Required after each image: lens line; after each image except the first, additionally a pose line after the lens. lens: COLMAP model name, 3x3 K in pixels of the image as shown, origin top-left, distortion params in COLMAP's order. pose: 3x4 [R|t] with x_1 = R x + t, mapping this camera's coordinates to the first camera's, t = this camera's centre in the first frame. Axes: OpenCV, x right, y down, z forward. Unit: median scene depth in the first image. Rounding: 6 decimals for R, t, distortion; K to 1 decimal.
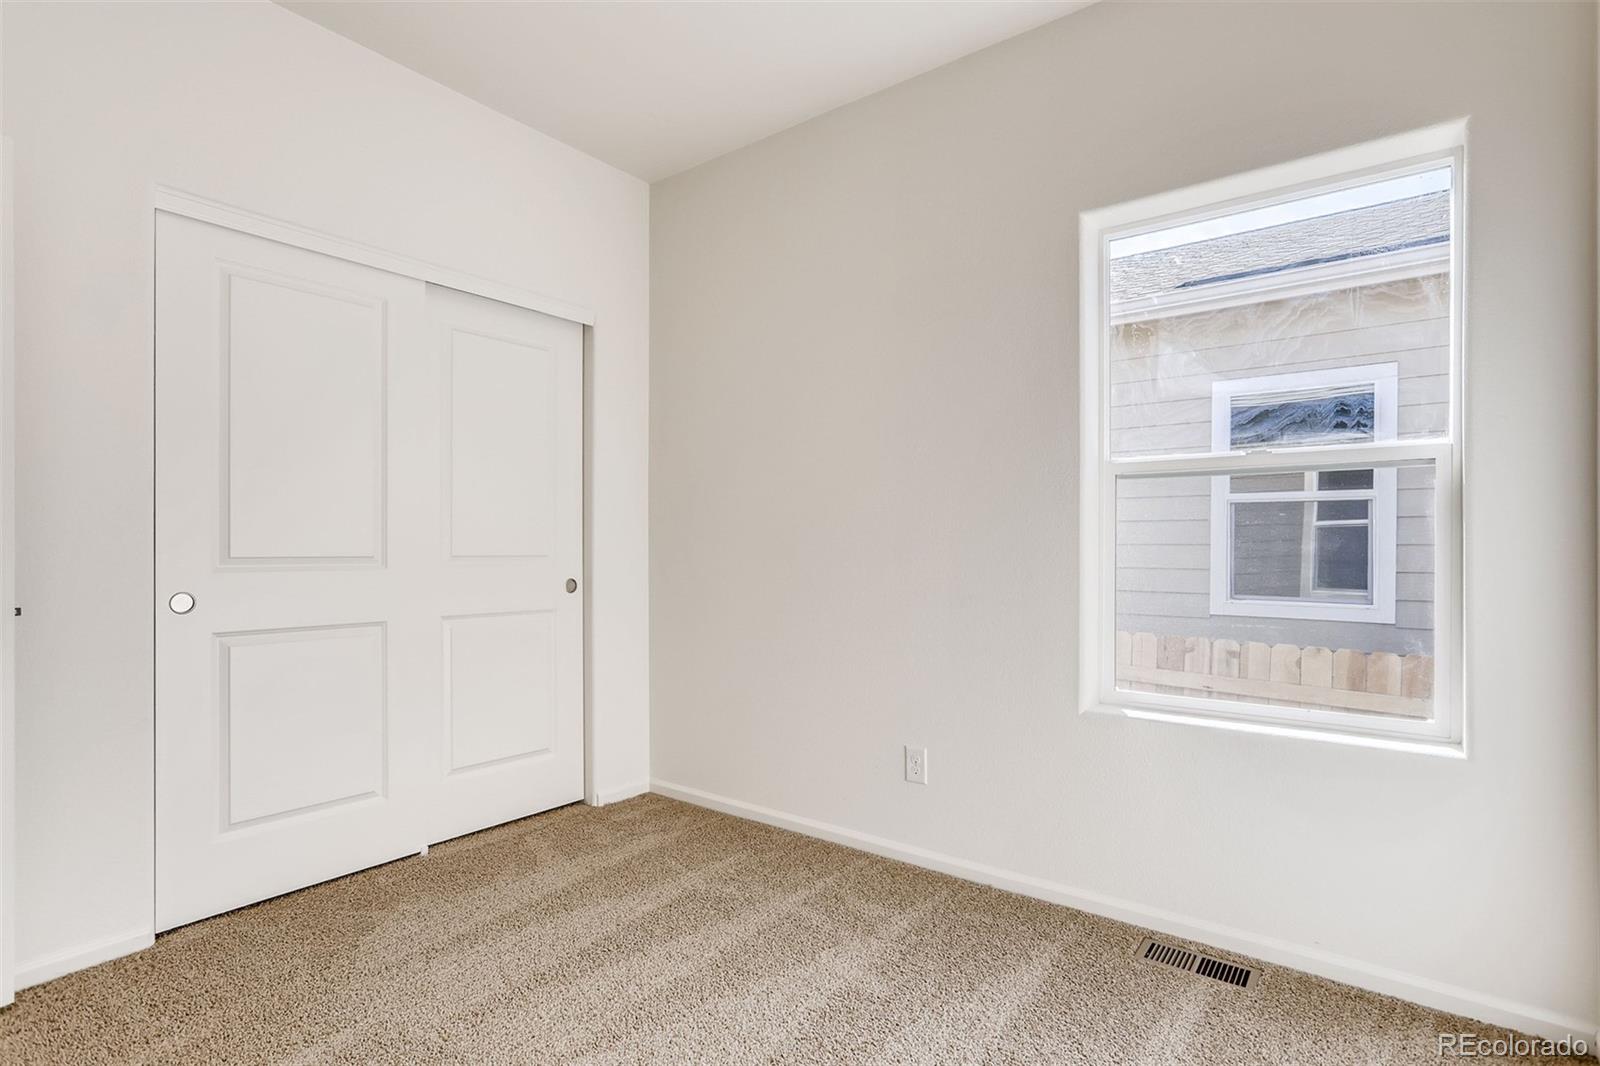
lens RADIAL K [[785.2, 0, 806.2], [0, 785.2, 555.9], [0, 0, 1]] dist [-0.012582, 0.005819]
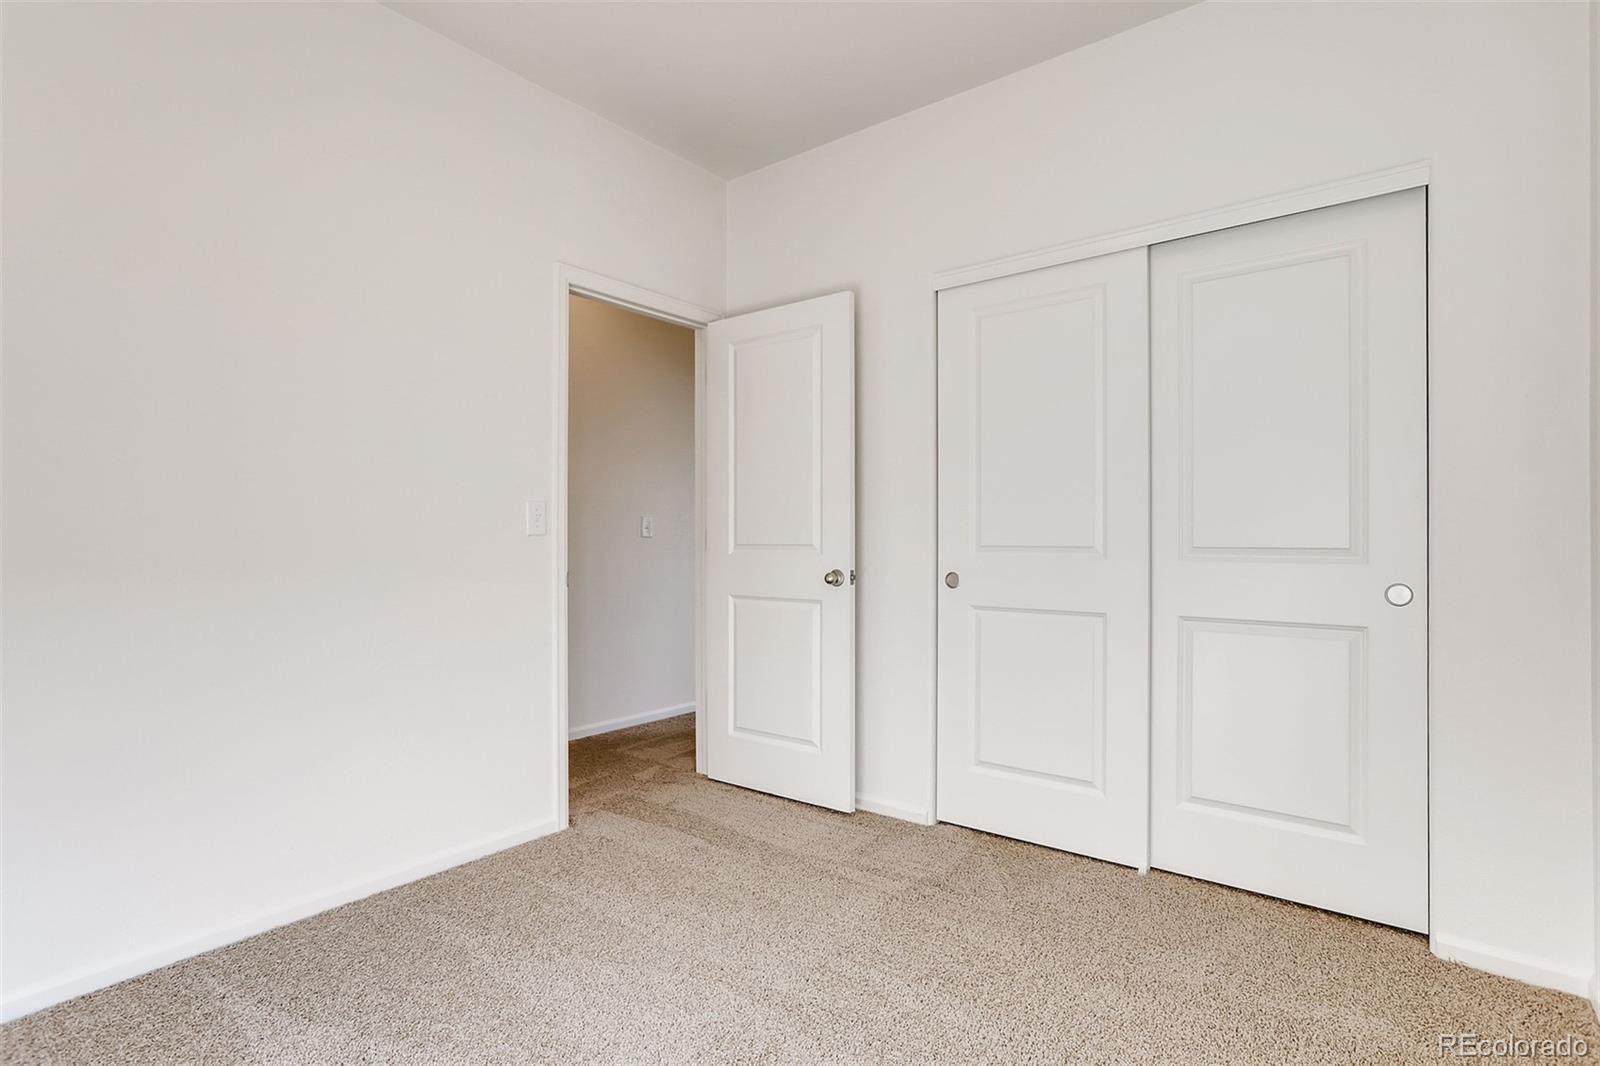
lens RADIAL K [[785.2, 0, 803.4], [0, 785.2, 539.8], [0, 0, 1]] dist [-0.012582, 0.005819]
pose [[-0.011651, 0.002306, -0.999929, 0.444891], [-0.008053, 0.999965, 0.002400, -0.006822], [0.999900, 0.008080, -0.011632, 0.635669]]
